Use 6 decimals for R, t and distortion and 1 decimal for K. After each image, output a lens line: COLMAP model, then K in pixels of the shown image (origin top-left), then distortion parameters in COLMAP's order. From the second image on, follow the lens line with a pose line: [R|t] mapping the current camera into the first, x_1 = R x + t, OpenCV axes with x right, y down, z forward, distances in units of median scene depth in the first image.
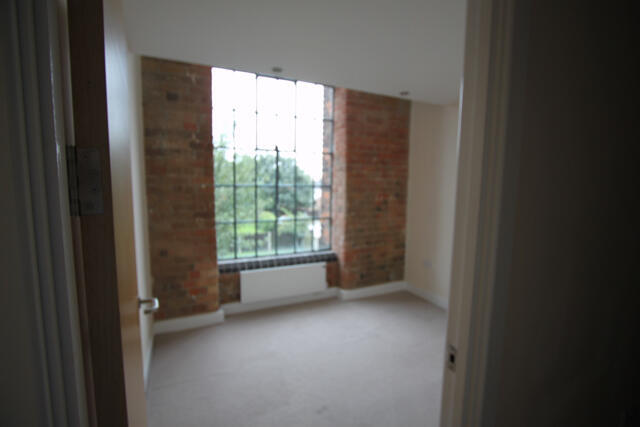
lens RADIAL K [[300.8, 0, 320.1], [0, 300.8, 217.2], [0, 0, 1]] dist [-0.002184, -0.000407]
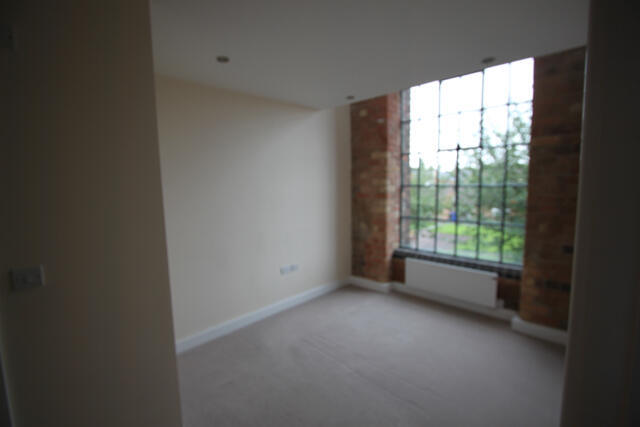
lens RADIAL K [[295.5, 0, 320.8], [0, 295.5, 229.2], [0, 0, 1]] dist [-0.000891, -0.000166]
pose [[0.355124, 0.109743, -0.928355, 0.644394], [-0.094507, 0.992212, 0.081139, 0.003698], [0.930030, 0.058921, 0.362730, 0.245817]]
